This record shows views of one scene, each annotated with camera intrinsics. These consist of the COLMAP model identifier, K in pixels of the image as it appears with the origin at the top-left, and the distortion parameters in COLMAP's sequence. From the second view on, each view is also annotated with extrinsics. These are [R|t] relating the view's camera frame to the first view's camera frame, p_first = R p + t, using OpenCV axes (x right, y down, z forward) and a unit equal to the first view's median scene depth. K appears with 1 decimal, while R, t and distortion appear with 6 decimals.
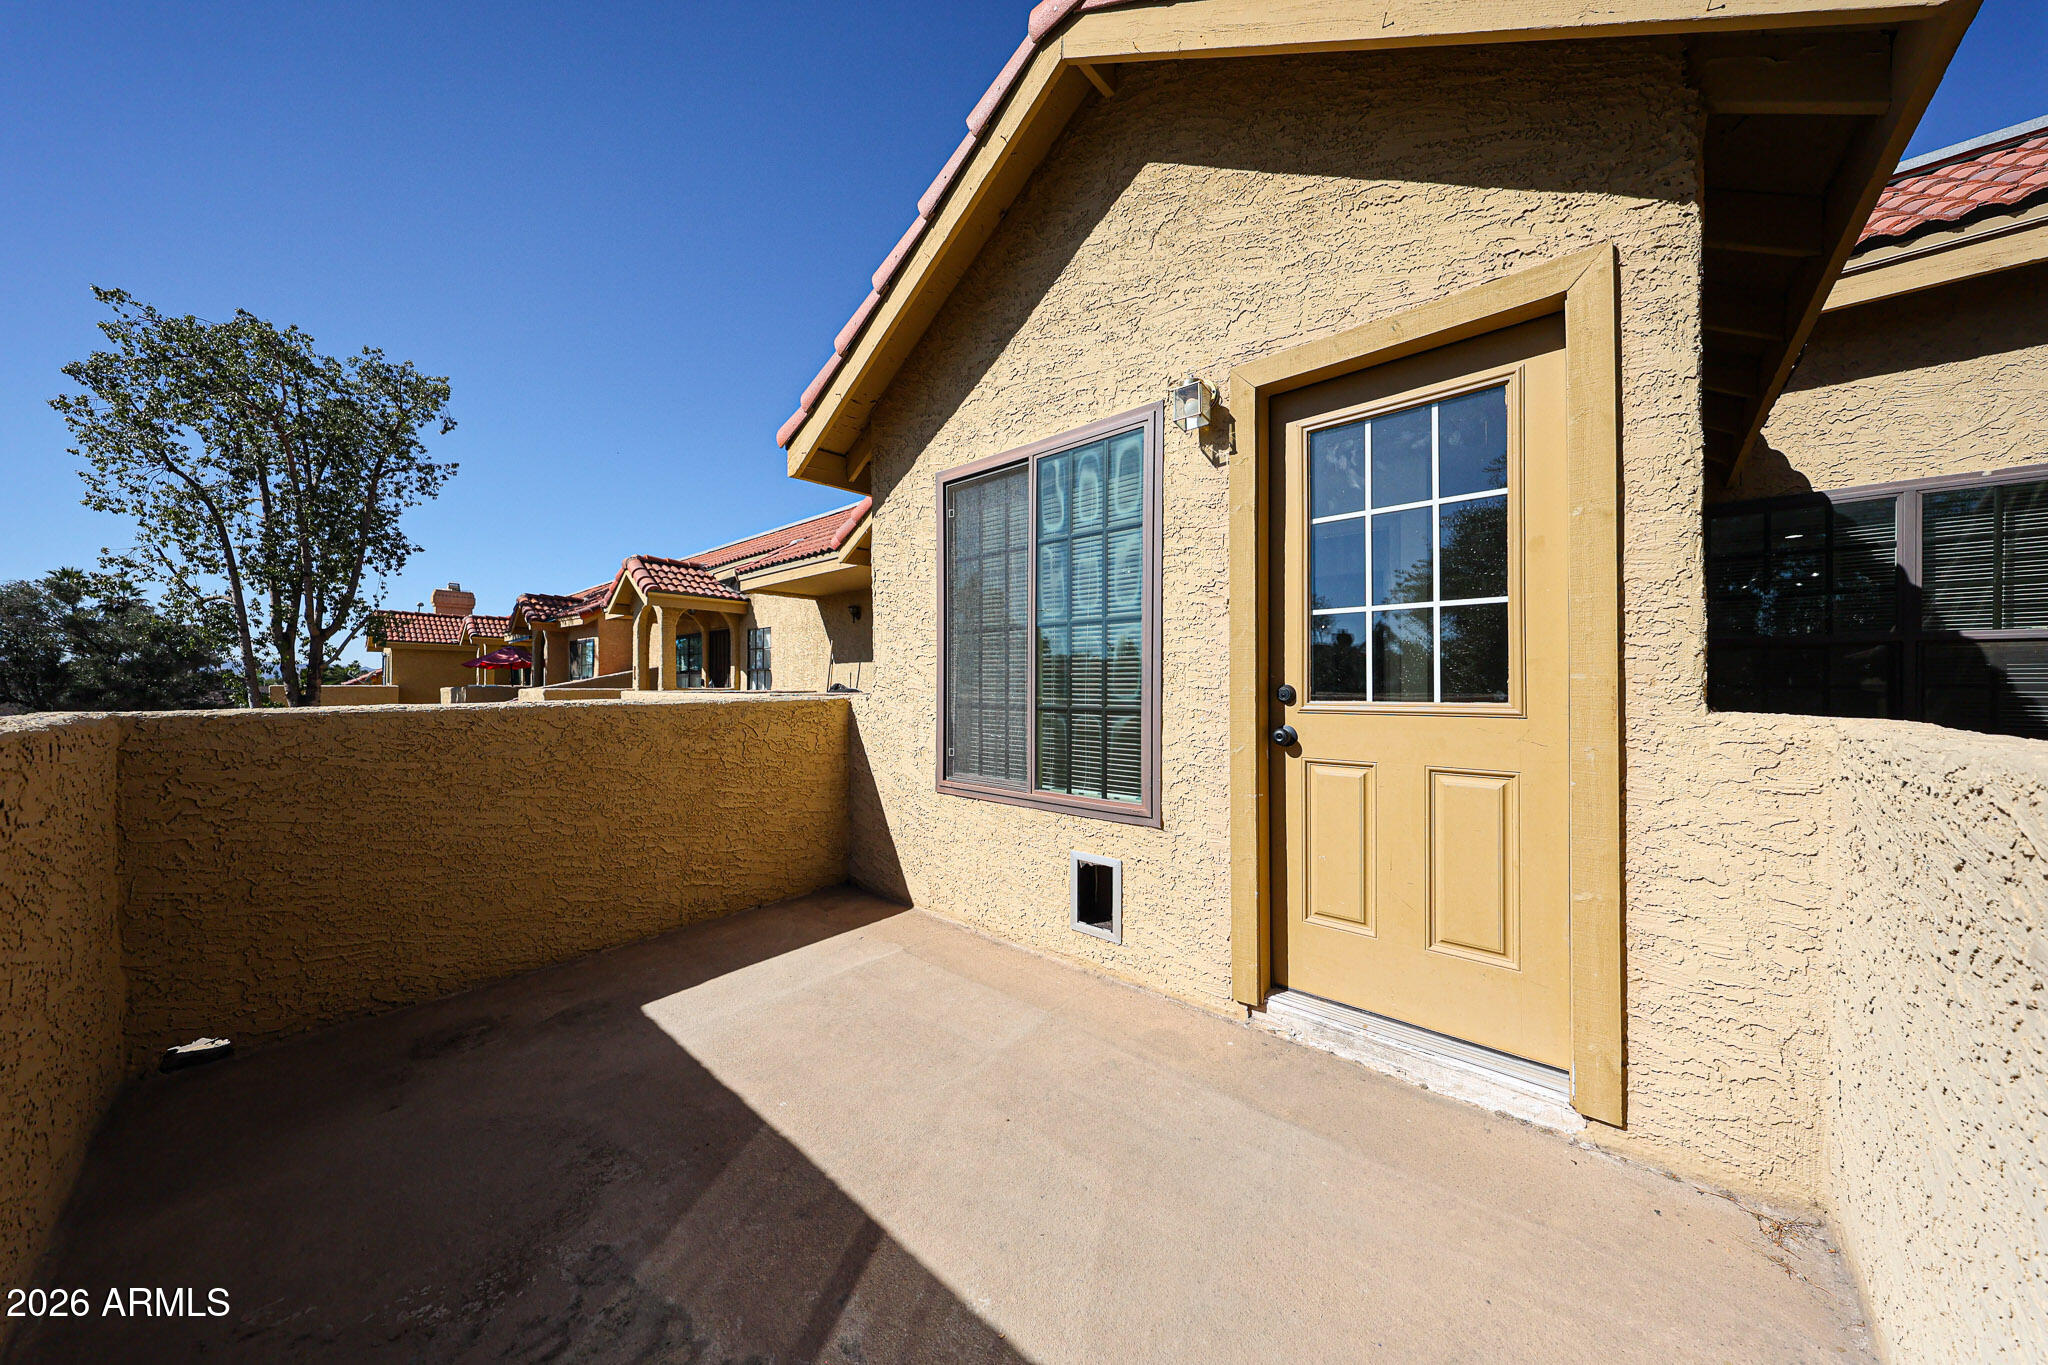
lens RADIAL K [[655.9, 0, 1006.1], [0, 655.9, 682.2], [0, 0, 1]] dist [0.001629, -0.000063]
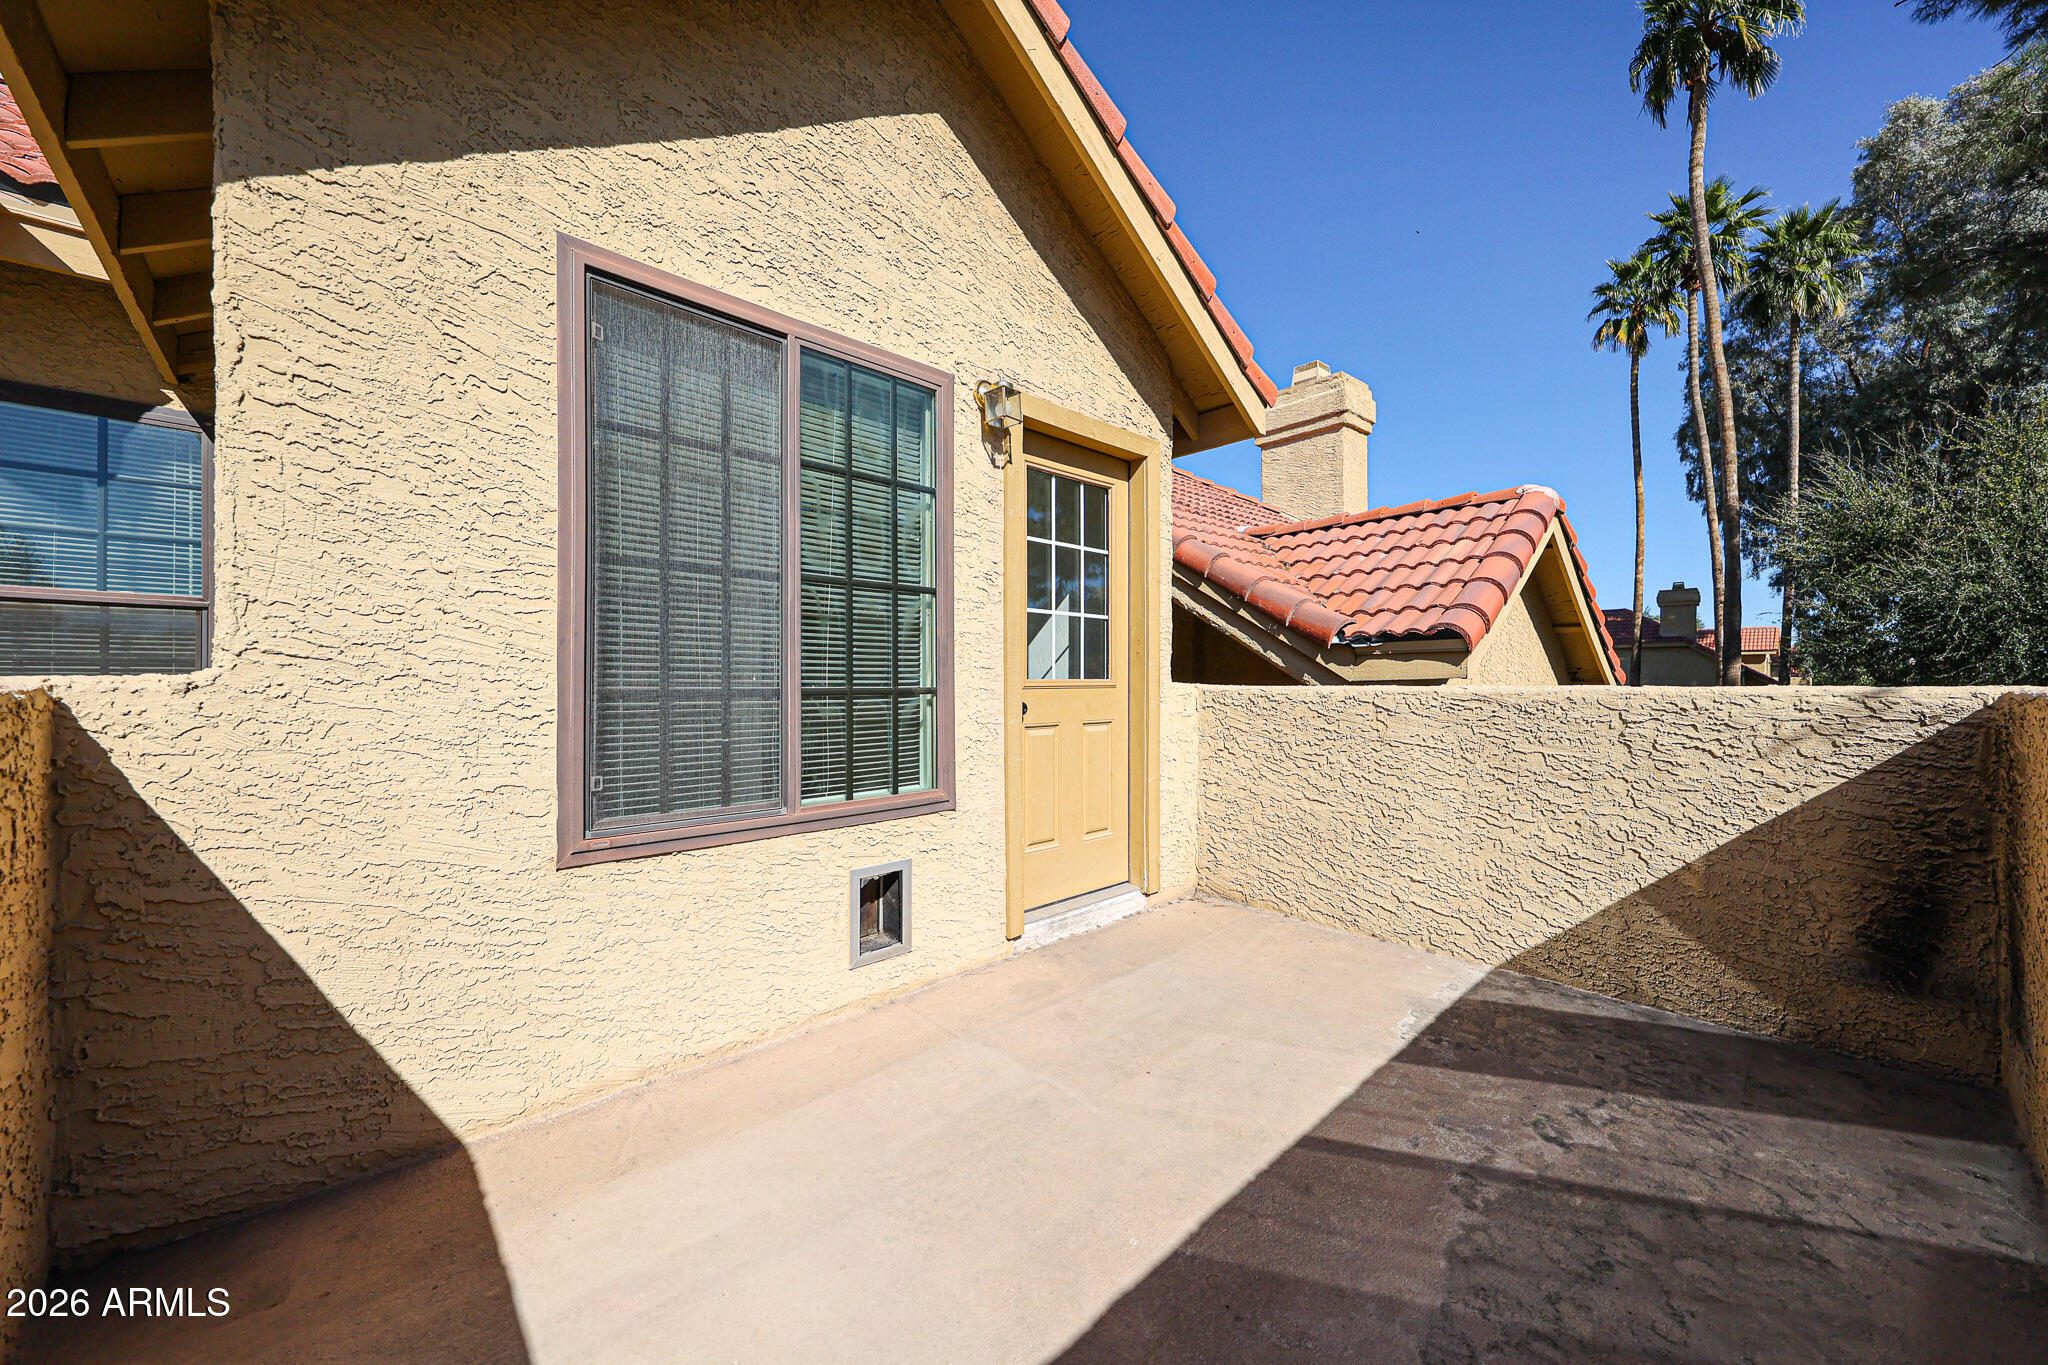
lens RADIAL K [[763.6, 0, 1008.8], [0, 763.6, 683.9], [0, 0, 1]] dist [-0.002625, -0.000012]
pose [[0.071624, -0.004811, 0.997420, -0.873279], [-0.010669, 0.999927, 0.005589, 0.025145], [-0.997375, -0.011042, 0.071568, 0.806390]]
